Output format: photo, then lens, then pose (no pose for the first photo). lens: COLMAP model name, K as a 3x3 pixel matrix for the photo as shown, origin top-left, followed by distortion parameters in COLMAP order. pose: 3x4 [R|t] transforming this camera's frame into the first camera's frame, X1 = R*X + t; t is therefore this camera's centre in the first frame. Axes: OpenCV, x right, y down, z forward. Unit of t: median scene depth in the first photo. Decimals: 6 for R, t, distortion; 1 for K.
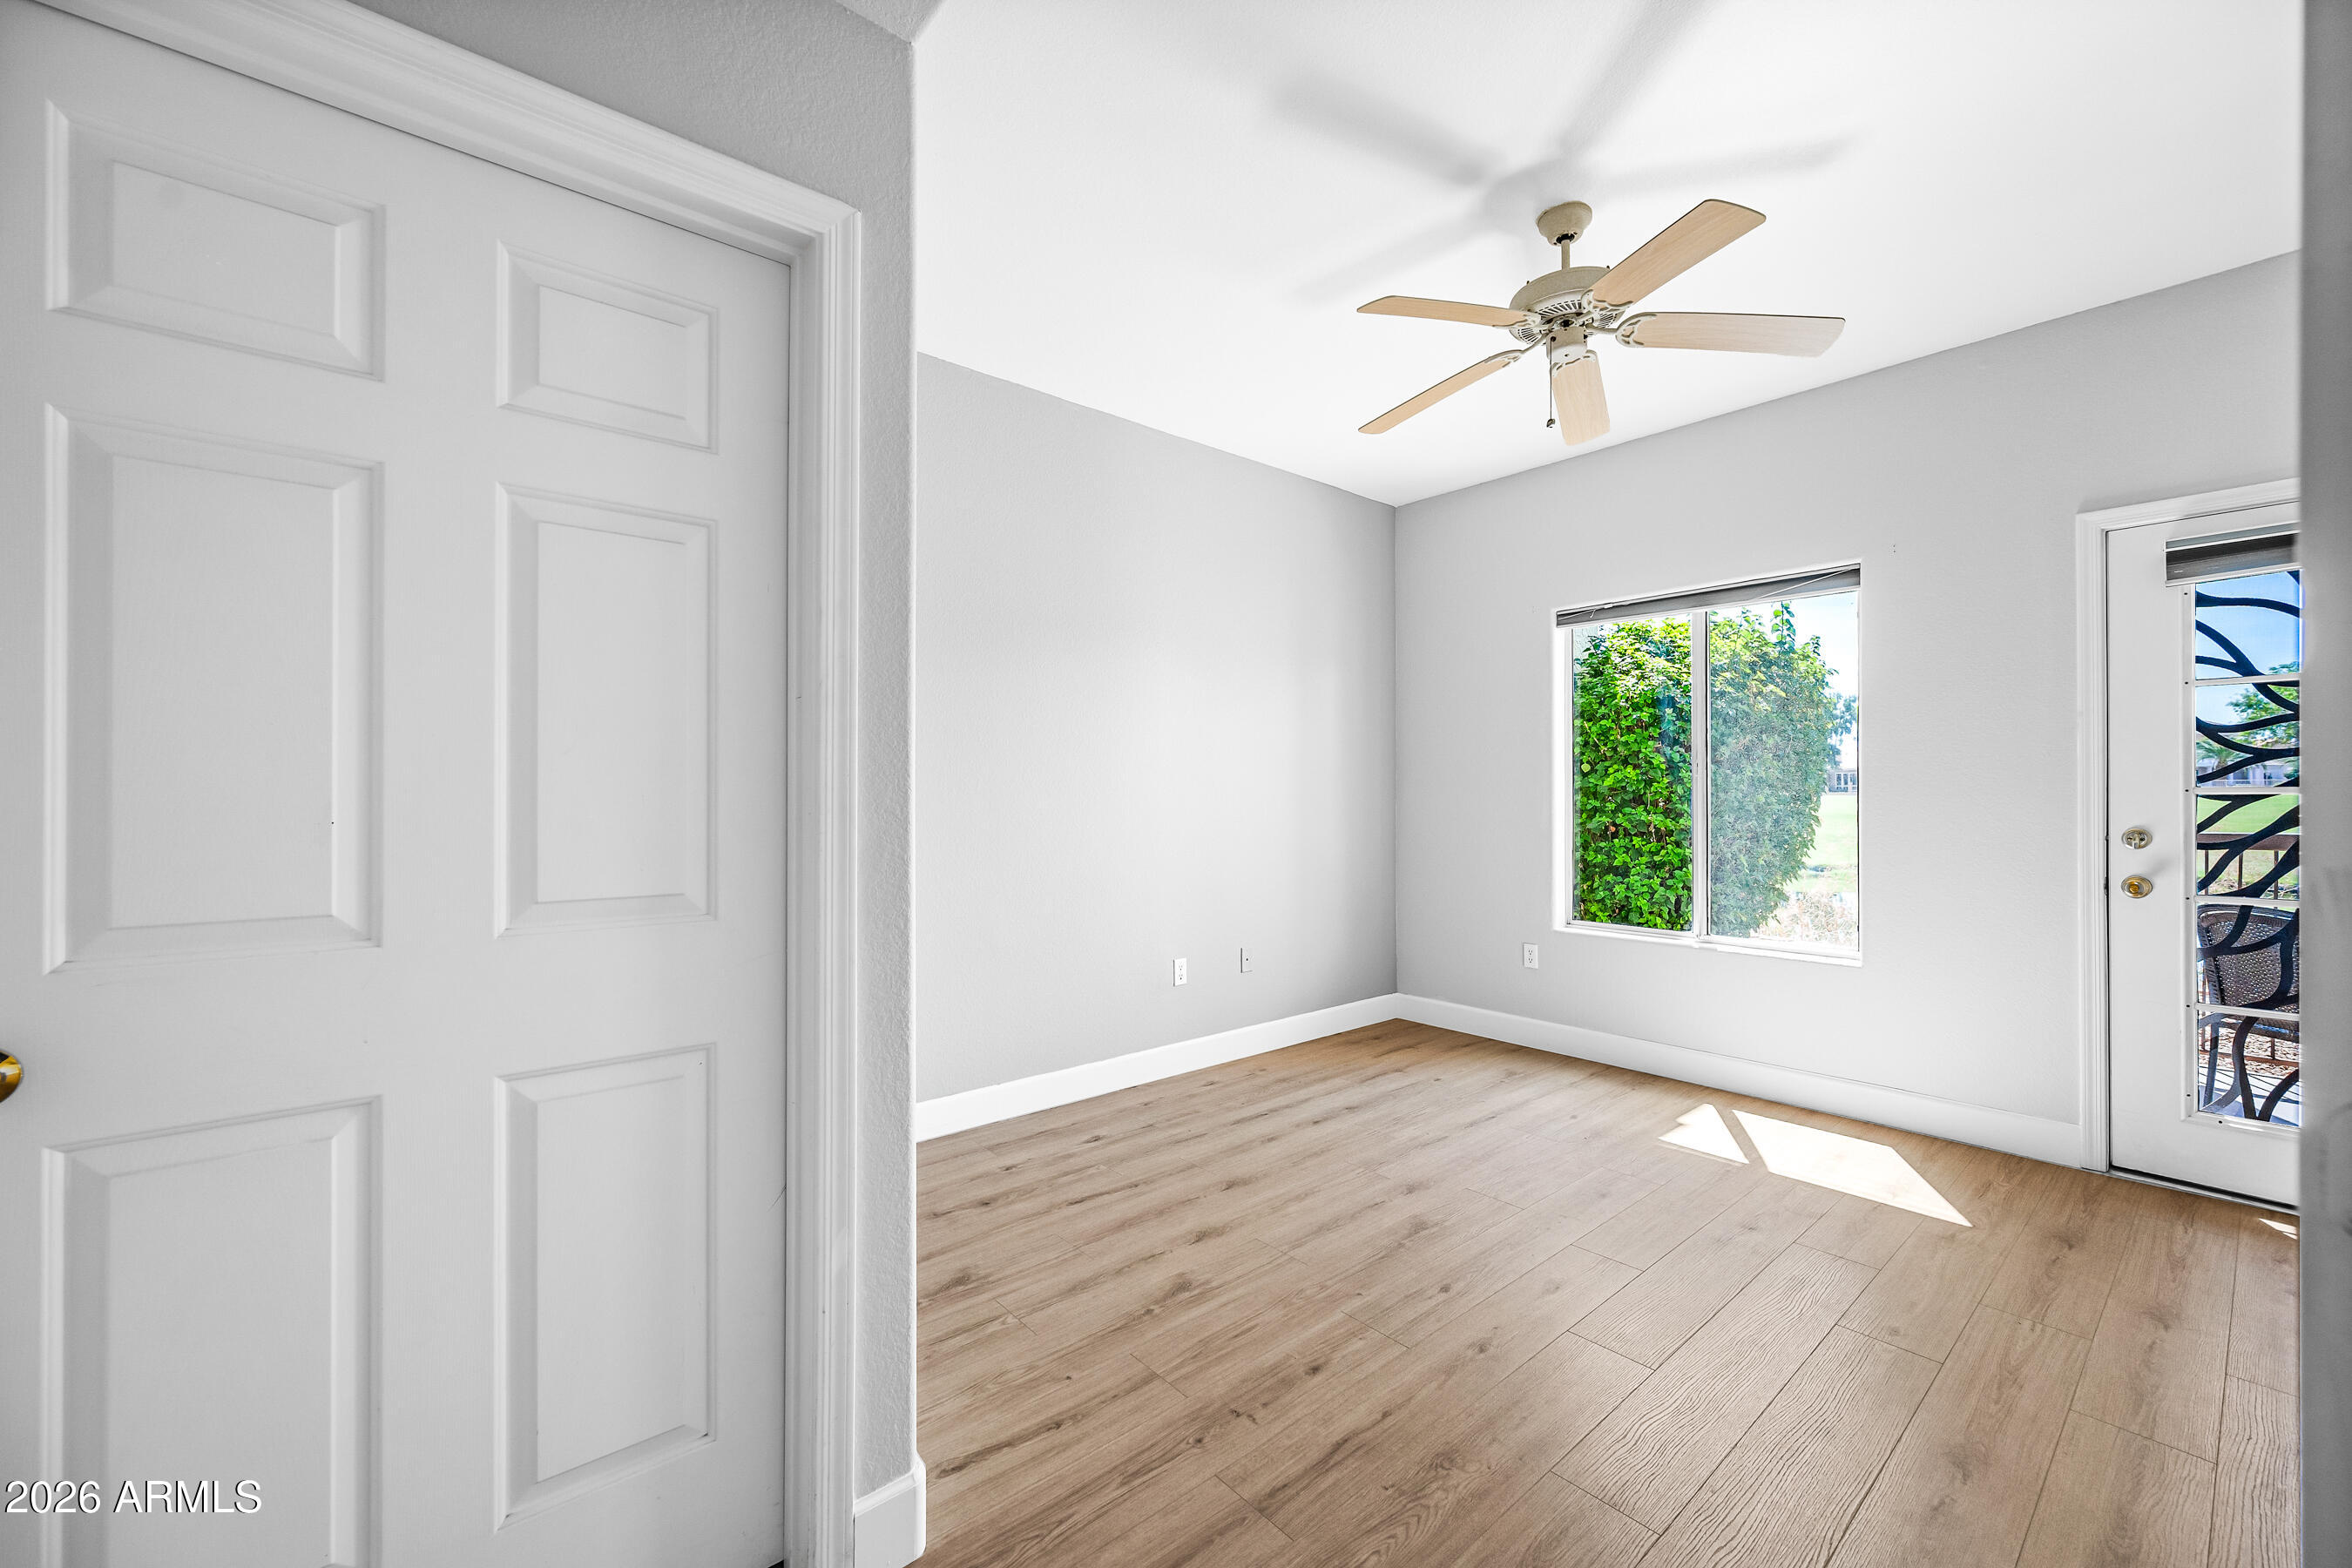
lens RADIAL K [[941.5, 0, 1166.6], [0, 941.5, 796.4], [0, 0, 1]] dist [-0.005331, 0.000986]
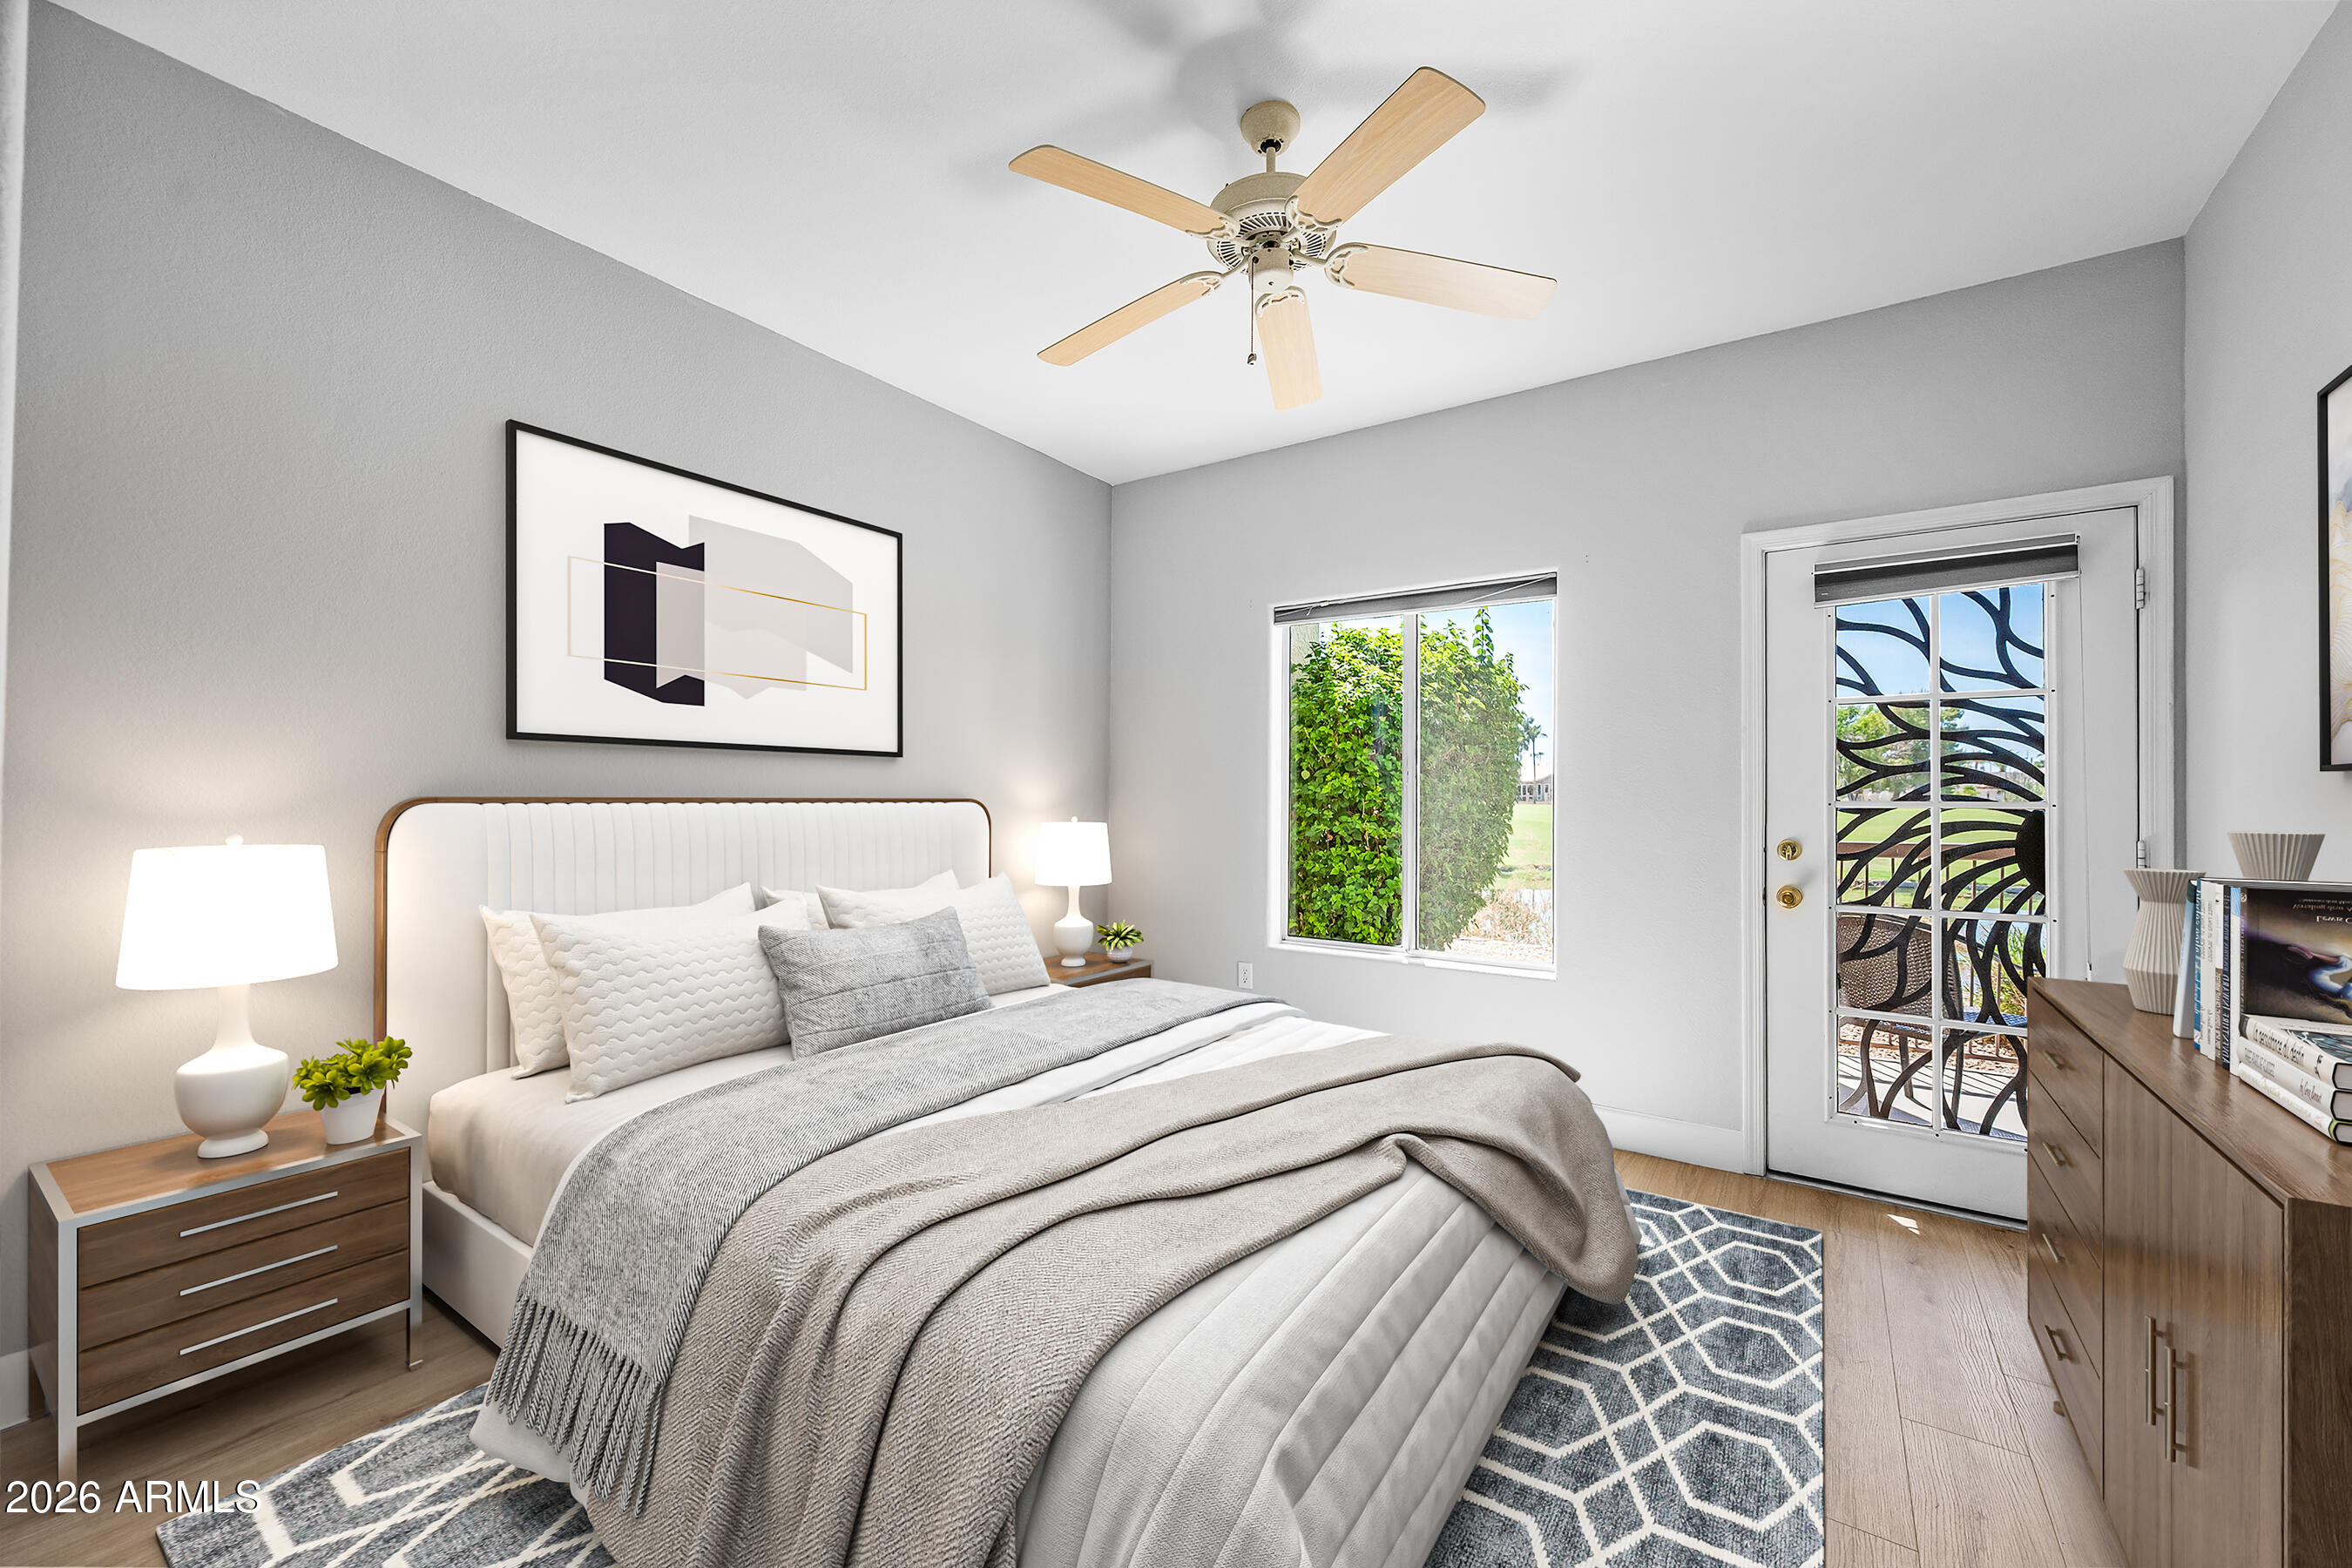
lens RADIAL K [[941.5, 0, 1167.9], [0, 941.5, 791.8], [0, 0, 1]] dist [-0.005331, 0.000986]
pose [[0.965197, 0.010781, 0.261301, 0.055555], [-0.008210, 0.999907, -0.010928, -0.000914], [-0.261394, 0.008403, 0.965196, 0.098035]]
